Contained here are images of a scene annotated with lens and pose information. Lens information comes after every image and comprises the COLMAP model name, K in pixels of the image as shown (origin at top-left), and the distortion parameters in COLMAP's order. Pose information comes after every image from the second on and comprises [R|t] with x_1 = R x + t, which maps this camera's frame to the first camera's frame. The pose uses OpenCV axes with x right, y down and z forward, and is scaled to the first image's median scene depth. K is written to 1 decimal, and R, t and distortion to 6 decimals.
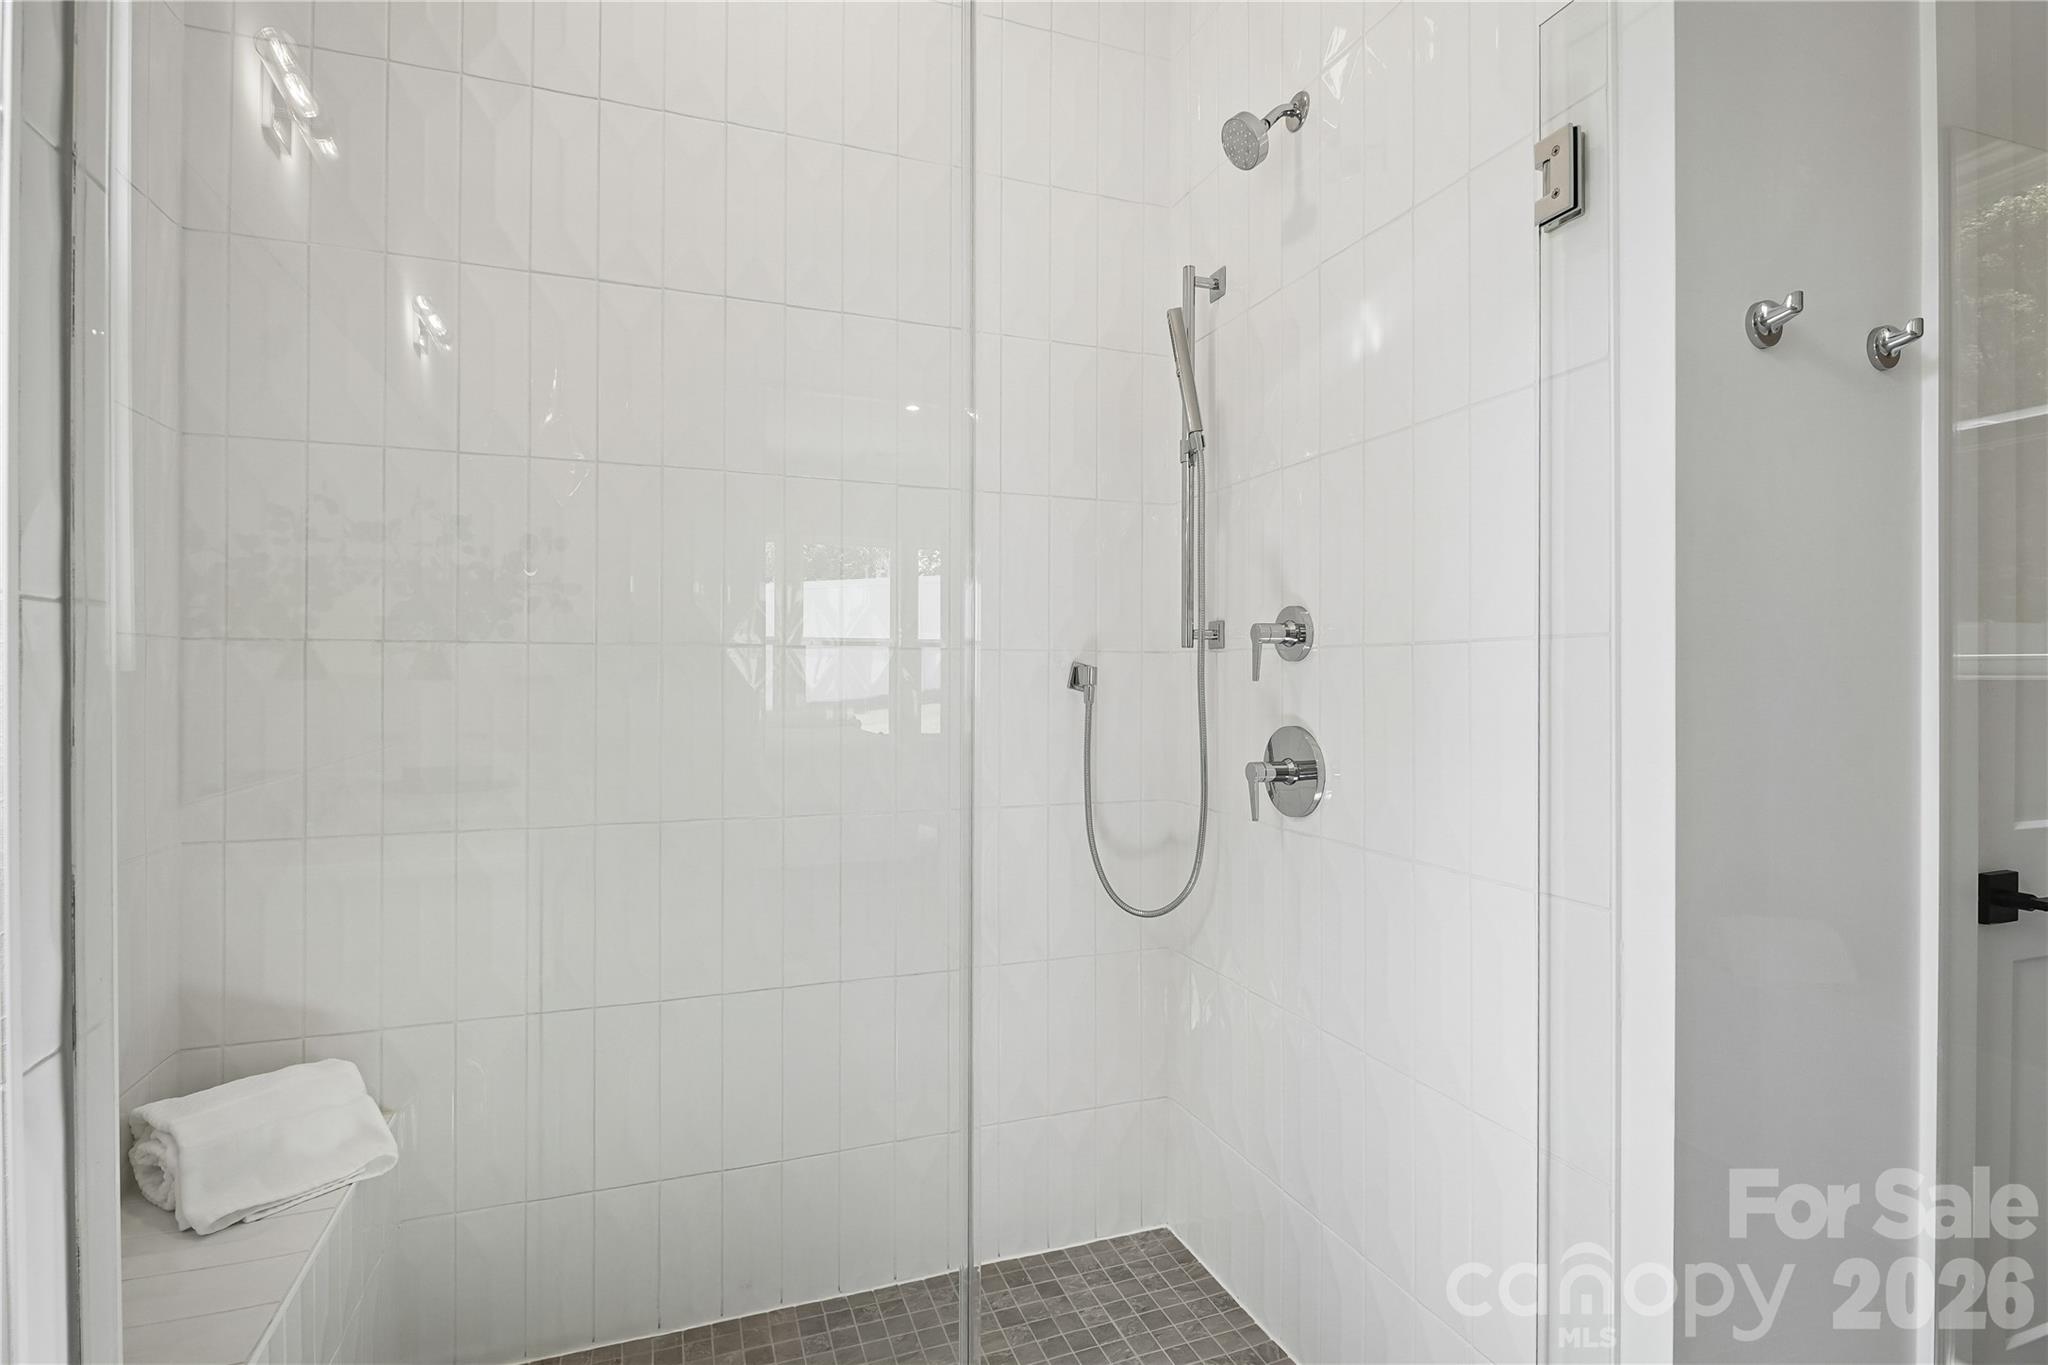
lens RADIAL K [[976.3, 0, 1015.8], [0, 976.3, 683.5], [0, 0, 1]] dist [0.009899, -0.006862]
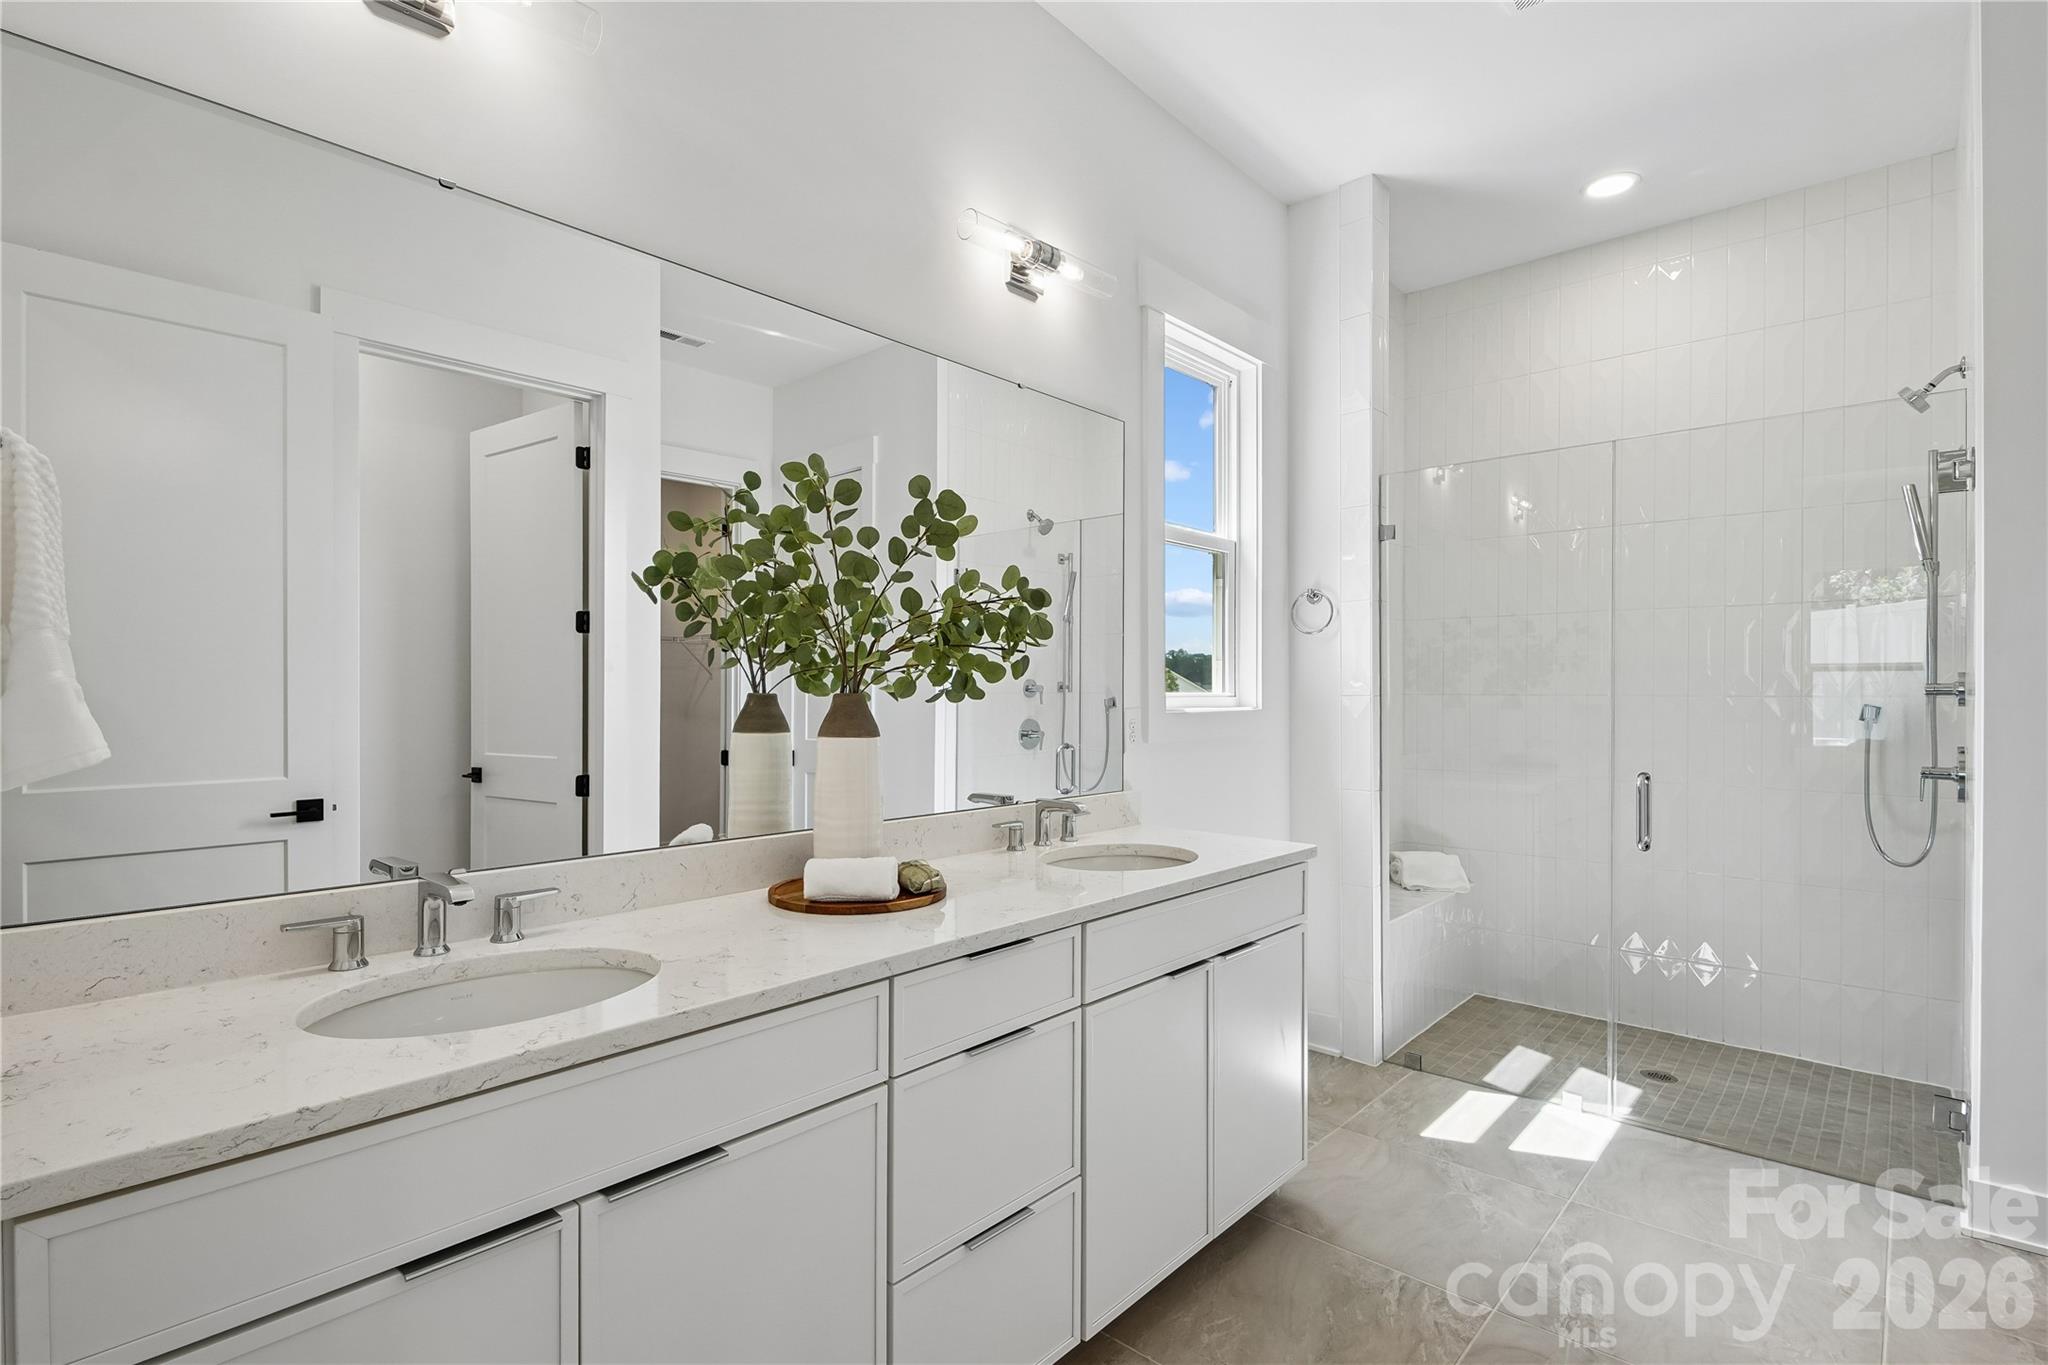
lens RADIAL K [[976.3, 0, 1017.0], [0, 976.3, 687.0], [0, 0, 1]] dist [0.009899, -0.006862]
pose [[0.452762, -0.004275, -0.891621, 1.187959], [0.005851, 0.999981, -0.001824, -0.075786], [0.891612, -0.004391, 0.452779, -1.307133]]
